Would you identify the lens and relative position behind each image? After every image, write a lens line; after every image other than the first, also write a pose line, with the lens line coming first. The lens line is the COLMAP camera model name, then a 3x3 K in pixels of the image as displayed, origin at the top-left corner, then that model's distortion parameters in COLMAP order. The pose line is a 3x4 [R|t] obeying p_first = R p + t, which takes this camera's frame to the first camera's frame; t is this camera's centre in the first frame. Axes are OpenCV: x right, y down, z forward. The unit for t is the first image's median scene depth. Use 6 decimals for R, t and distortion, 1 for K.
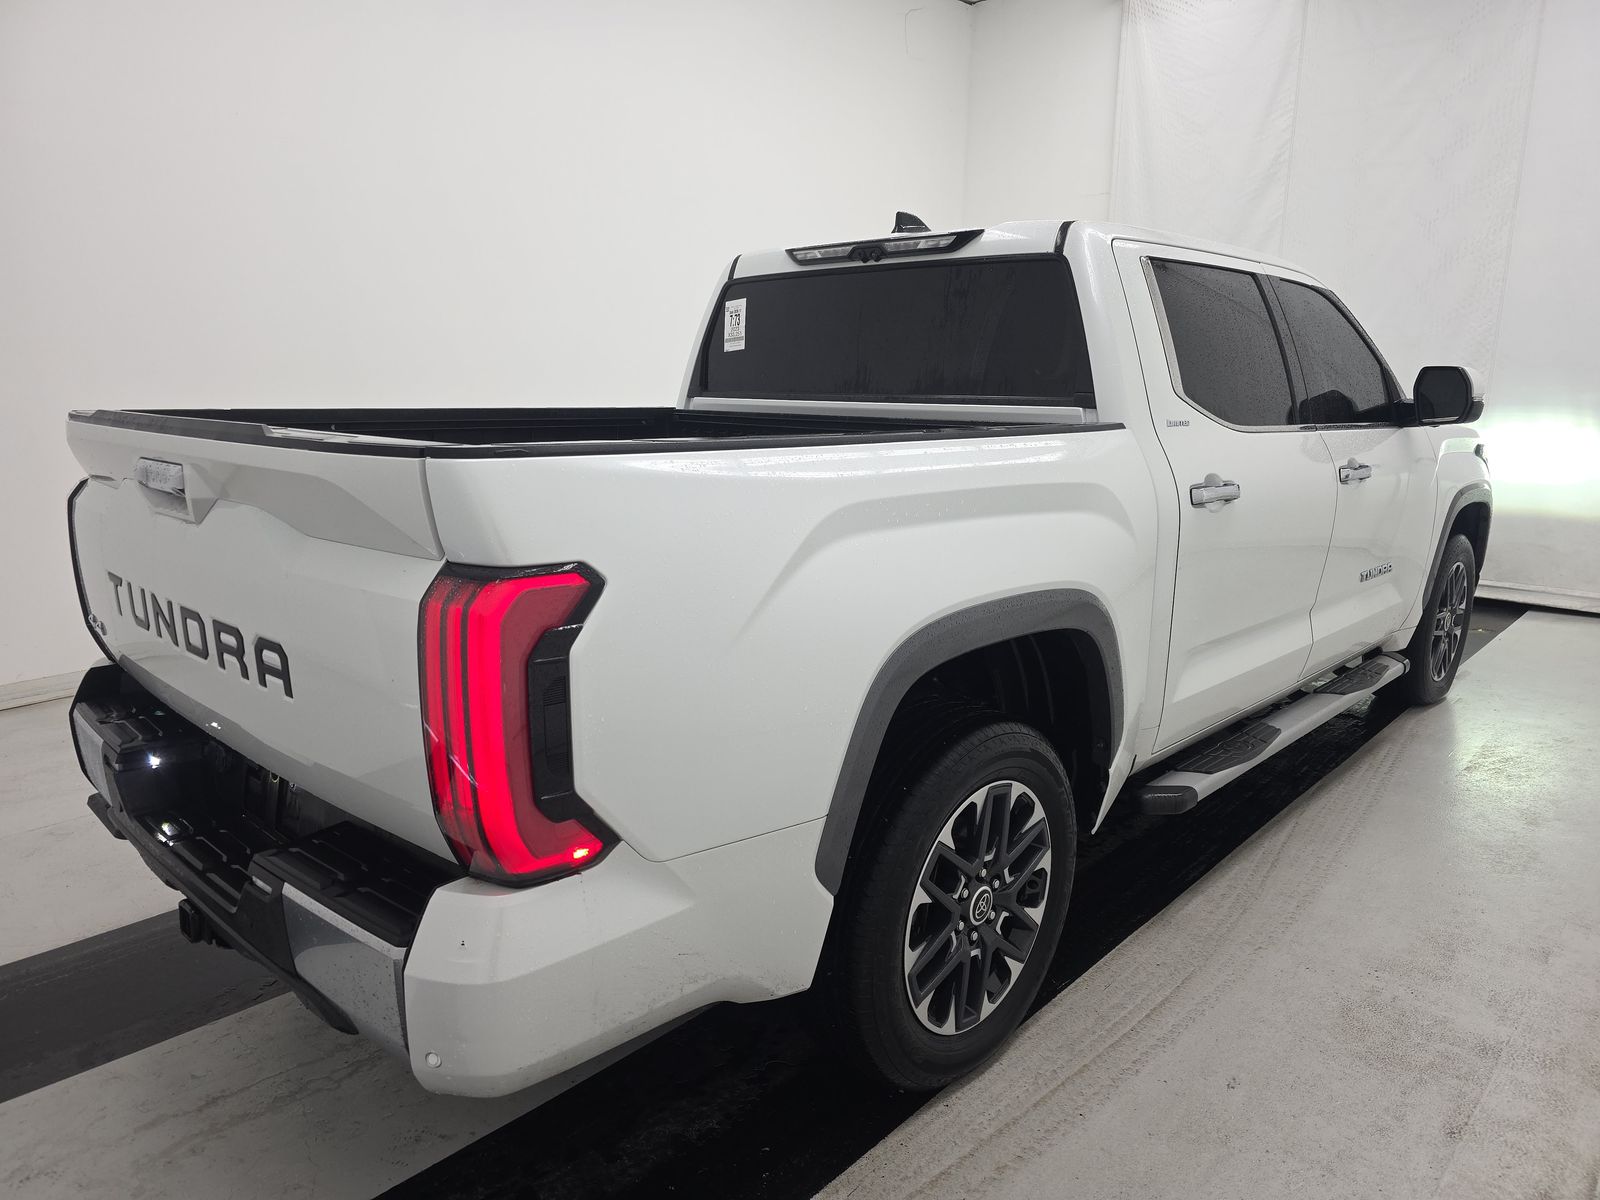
lens RADIAL K [[1082.8, 0, 796.0], [0, 1082.8, 612.7], [0, 0, 1]] dist [0.022862, -0.006311]
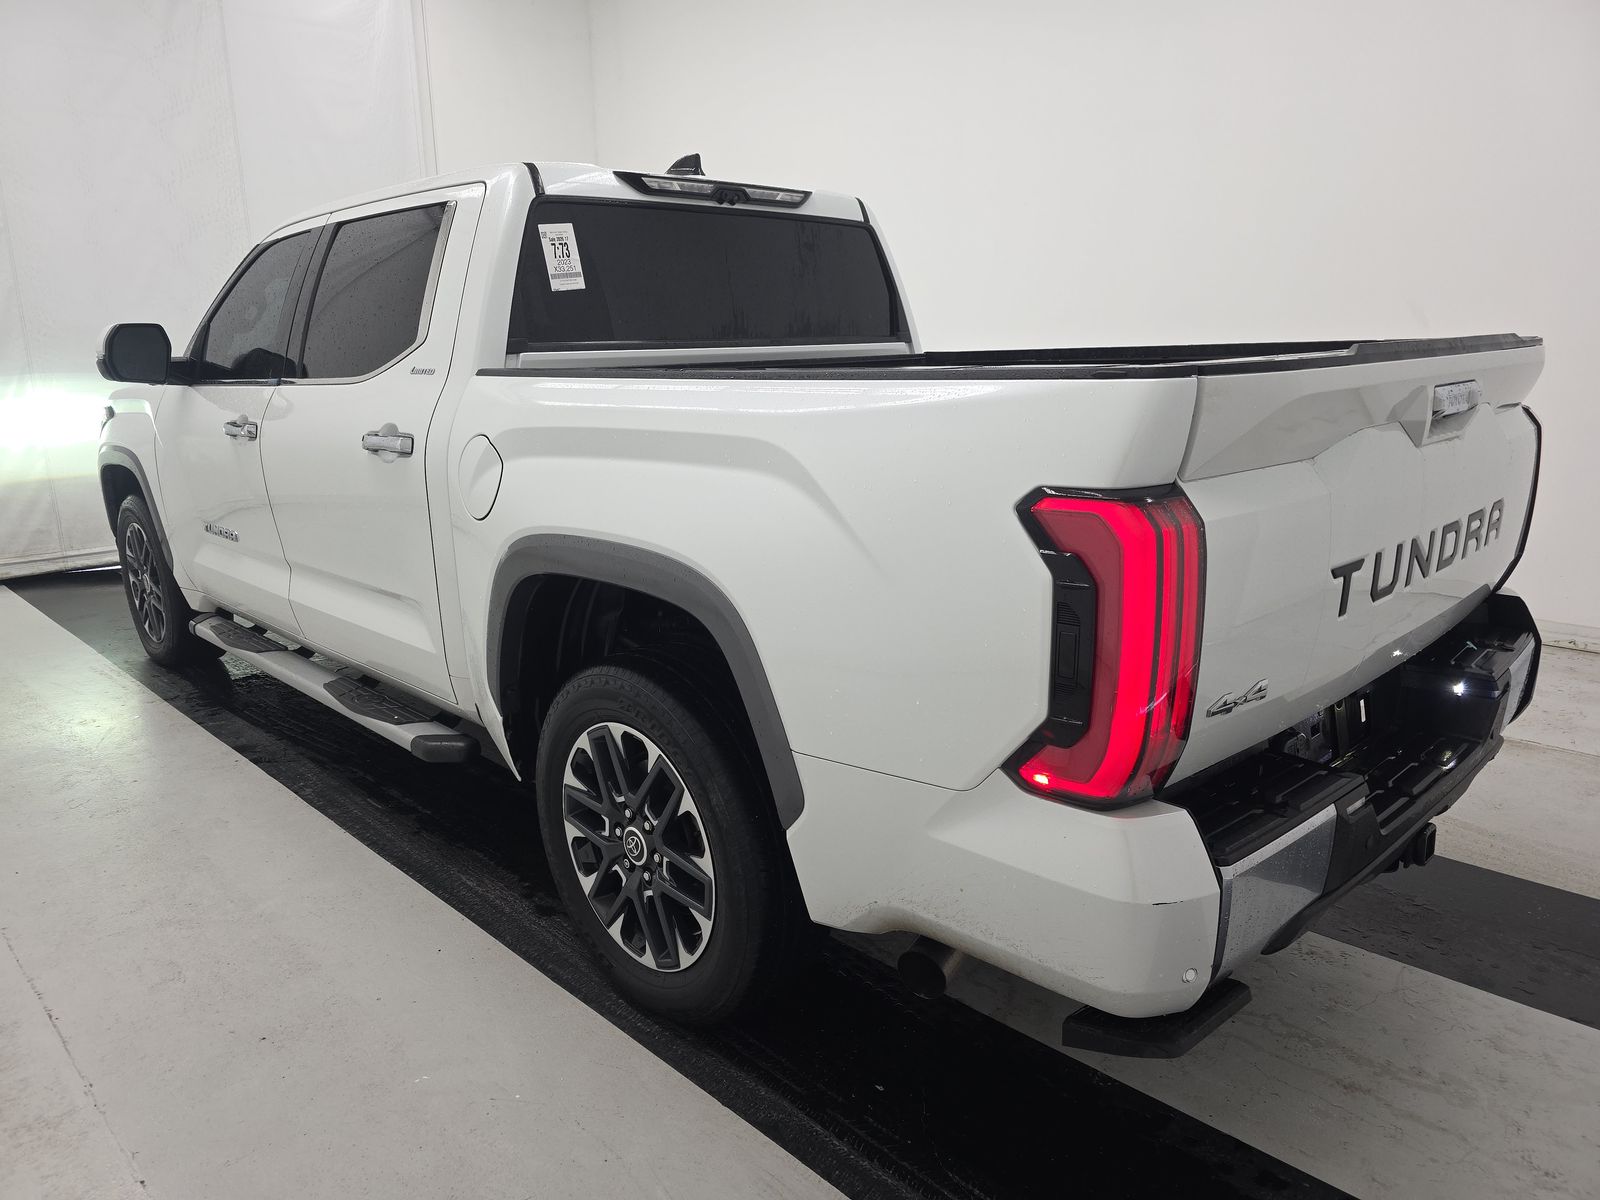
lens RADIAL K [[1082.8, 0, 793.5], [0, 1082.8, 596.2], [0, 0, 1]] dist [0.022862, -0.006311]
pose [[0.034277, -0.242717, 0.969492, -0.932916], [0.233926, 0.945063, 0.228330, -0.188222], [-0.971650, 0.218963, 0.089171, 0.888453]]
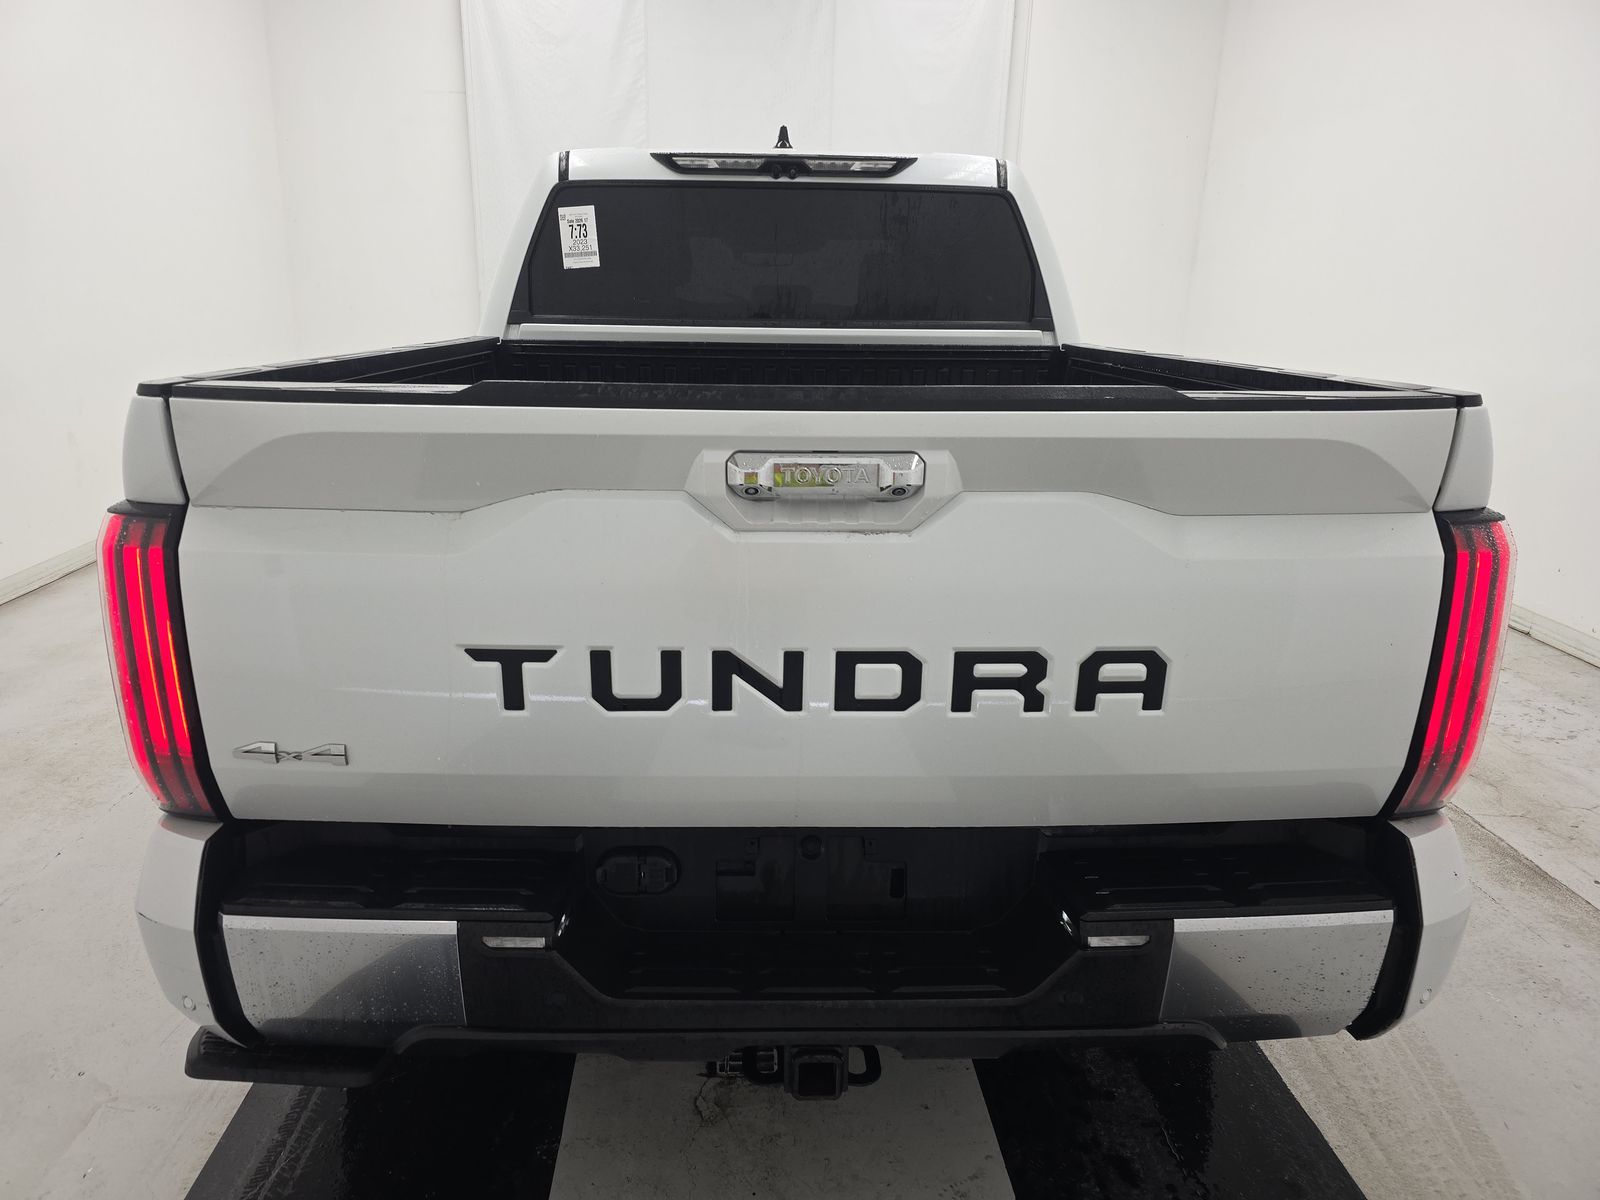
lens RADIAL K [[1082.8, 0, 790.3], [0, 1082.8, 596.9], [0, 0, 1]] dist [0.022862, -0.006311]
pose [[0.700785, -0.191544, 0.687176, -0.622910], [0.144471, 0.981424, 0.126231, -0.078602], [-0.698590, 0.010816, 0.715440, 0.303997]]
